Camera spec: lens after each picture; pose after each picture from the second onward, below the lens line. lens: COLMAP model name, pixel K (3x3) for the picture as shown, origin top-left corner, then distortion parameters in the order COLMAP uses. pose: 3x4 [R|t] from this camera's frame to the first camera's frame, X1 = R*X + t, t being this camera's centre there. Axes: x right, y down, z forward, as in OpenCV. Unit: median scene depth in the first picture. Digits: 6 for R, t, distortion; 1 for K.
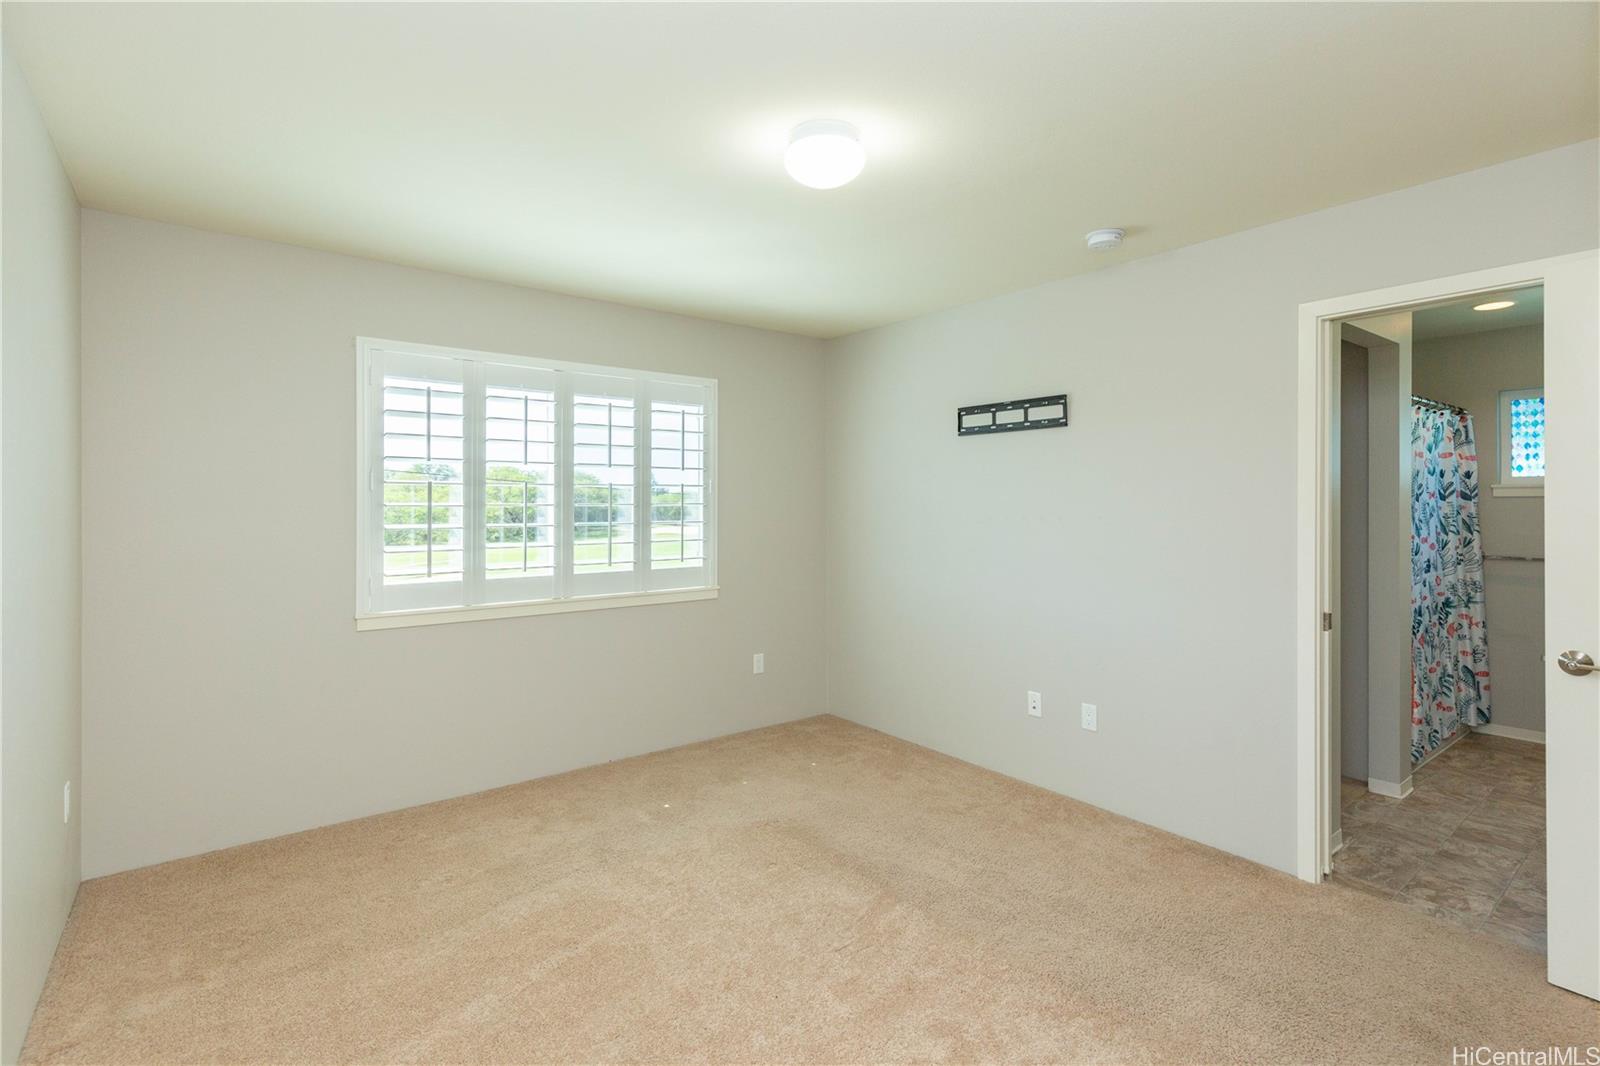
lens RADIAL K [[747.9, 0, 797.8], [0, 747.9, 511.5], [0, 0, 1]] dist [0.028622, -0.013057]
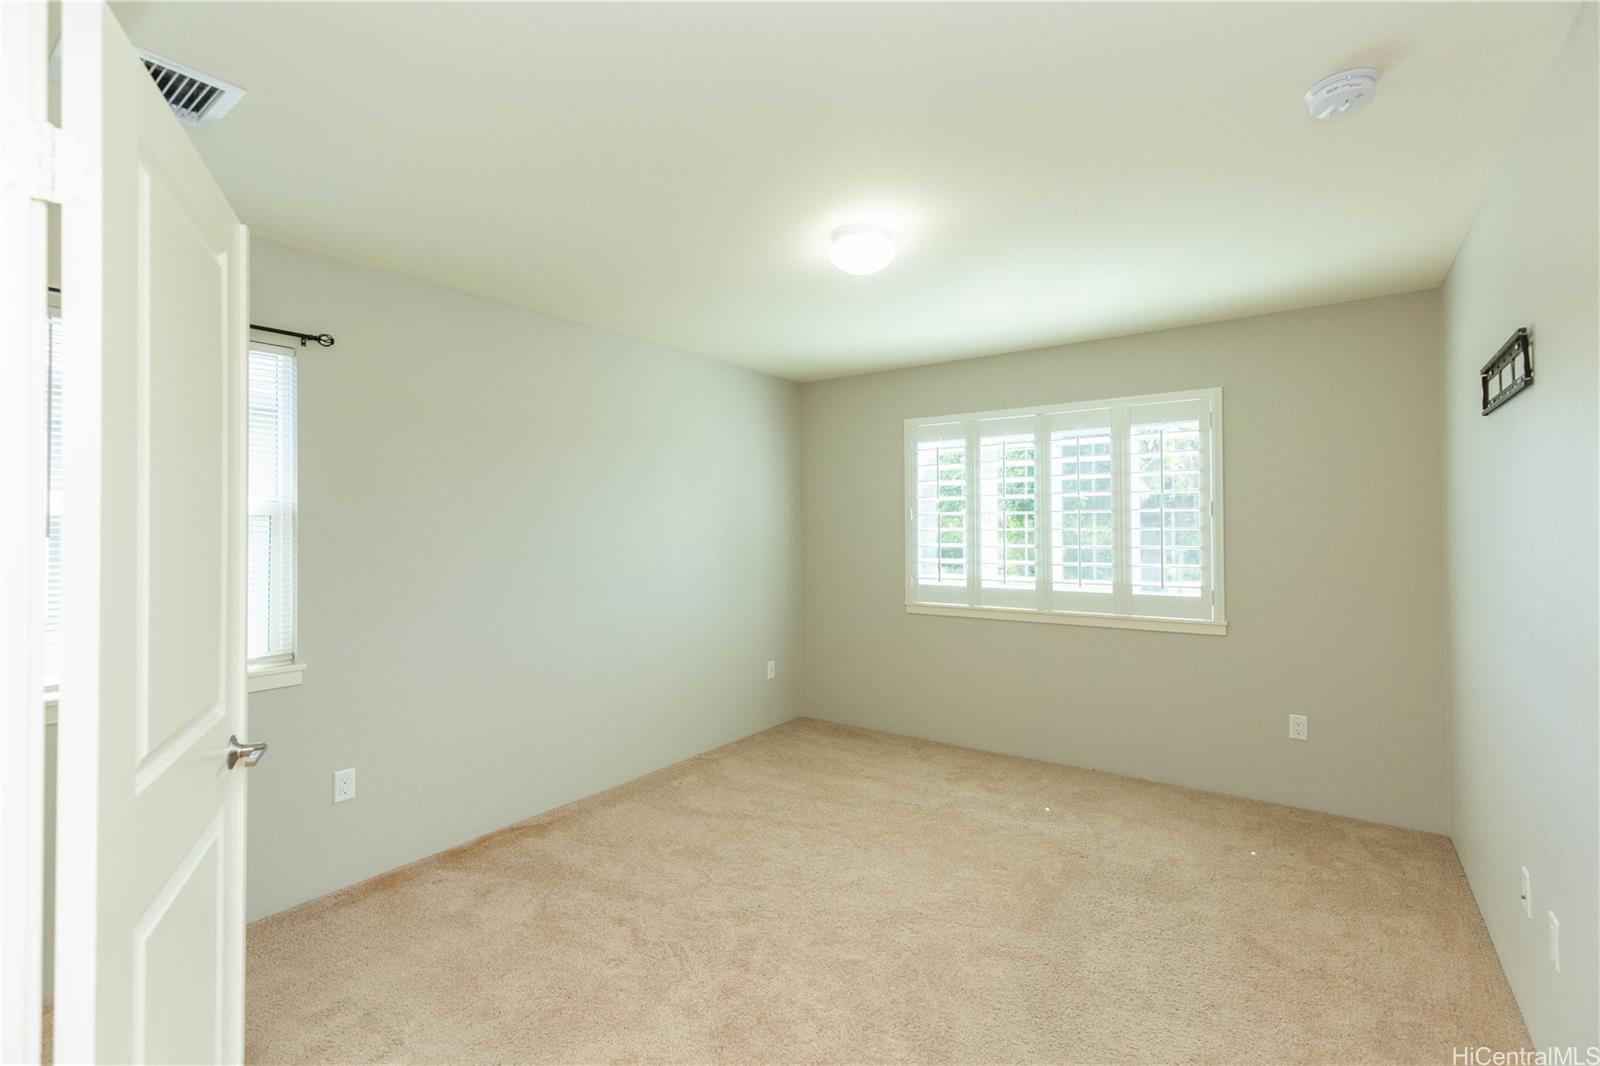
lens RADIAL K [[747.9, 0, 797.8], [0, 747.9, 511.5], [0, 0, 1]] dist [0.028622, -0.013057]
pose [[0.278346, -0.019809, -0.960277, 0.737946], [0.000266, 0.999789, -0.020547, -0.013360], [0.960481, 0.005464, 0.278293, 0.333557]]
